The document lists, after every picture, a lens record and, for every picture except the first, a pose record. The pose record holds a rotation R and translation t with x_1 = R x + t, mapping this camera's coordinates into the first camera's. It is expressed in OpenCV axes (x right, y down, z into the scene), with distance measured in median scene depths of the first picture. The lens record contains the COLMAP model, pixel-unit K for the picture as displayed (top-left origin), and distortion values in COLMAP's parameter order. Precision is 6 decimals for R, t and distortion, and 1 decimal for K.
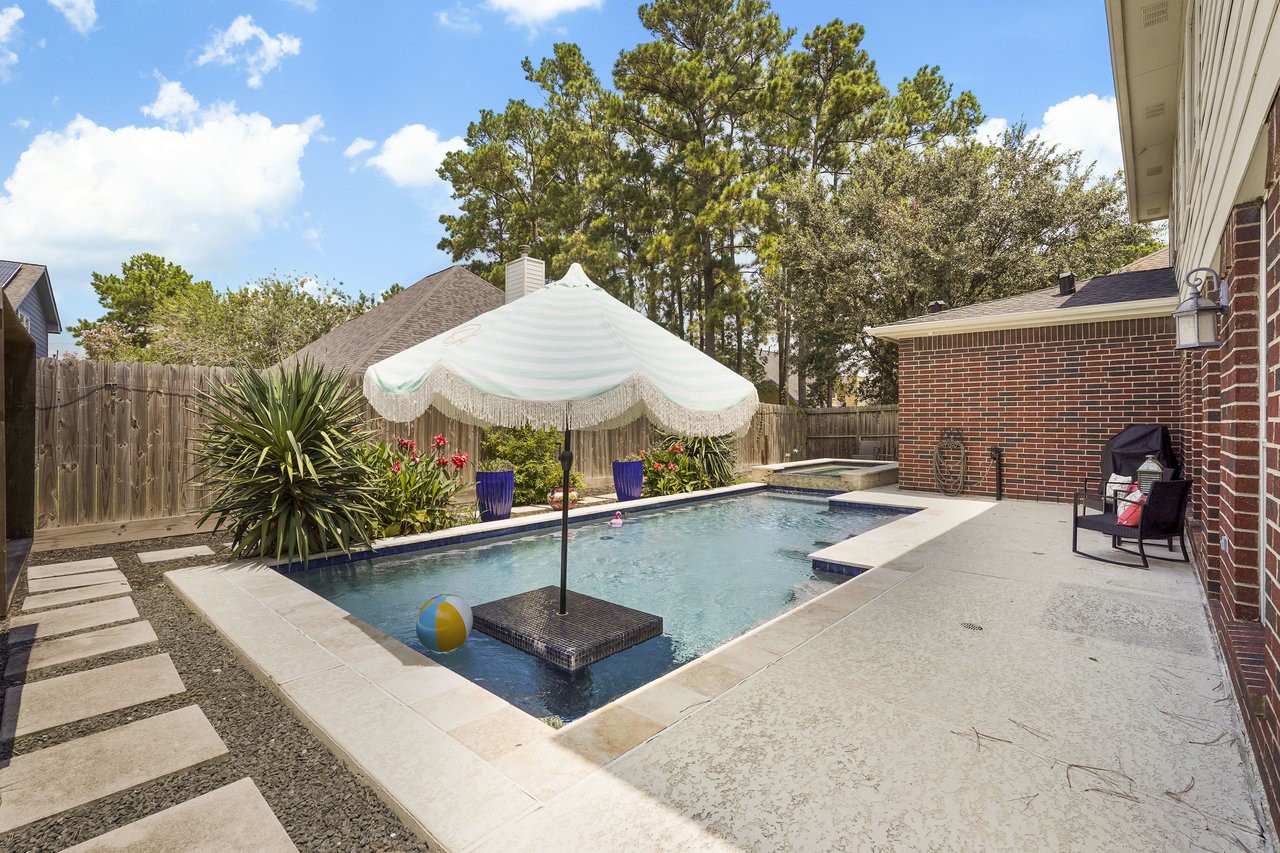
lens RADIAL K [[571.4, 0, 650.8], [0, 571.4, 393.5], [0, 0, 1]] dist [-0.007332, 0.003968]
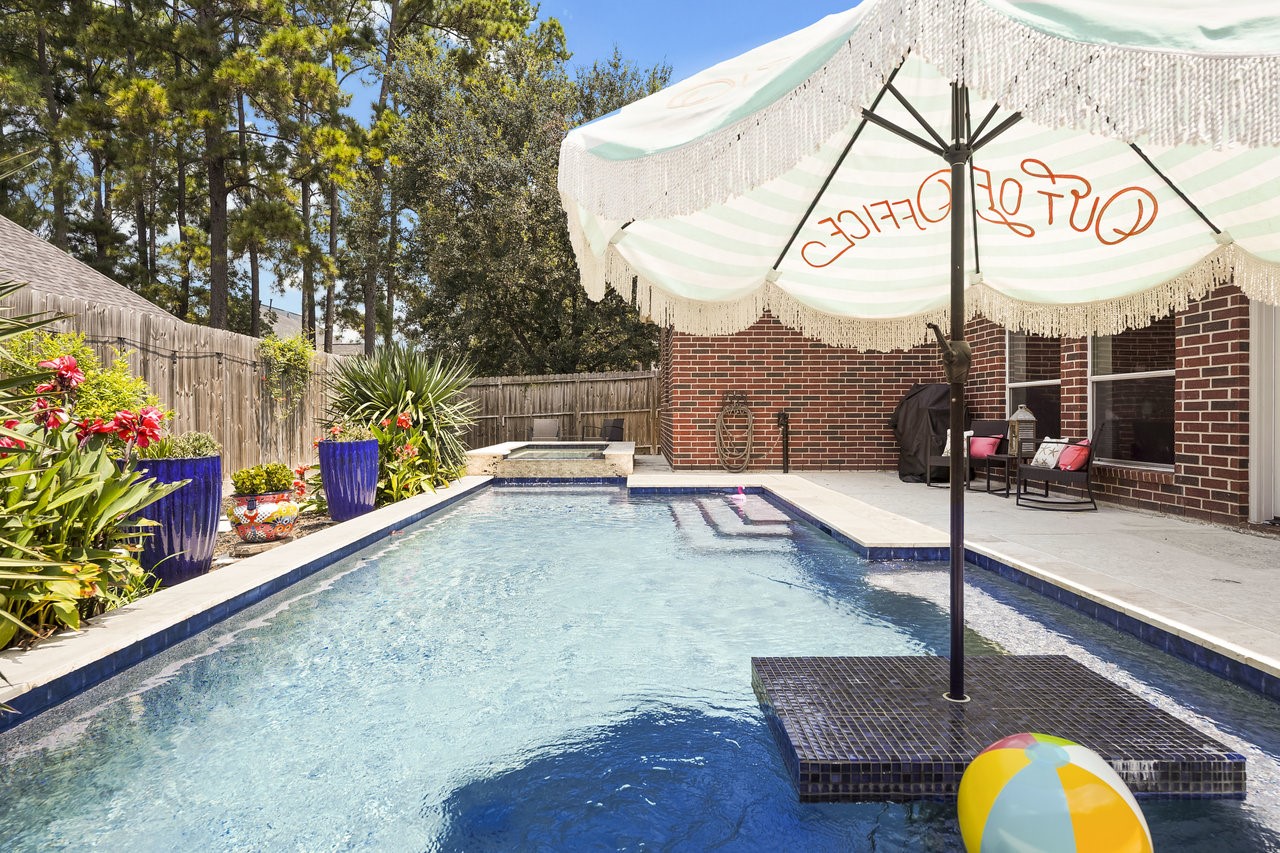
lens RADIAL K [[739.4, 0, 595.4], [0, 739.4, 392.8], [0, 0, 1]] dist [0.009360, 0.000875]
pose [[0.755256, 0.017860, 0.655186, -0.324322], [-0.027753, 0.999604, 0.004744, 0.062830], [-0.654842, -0.021766, 0.755452, 0.316752]]
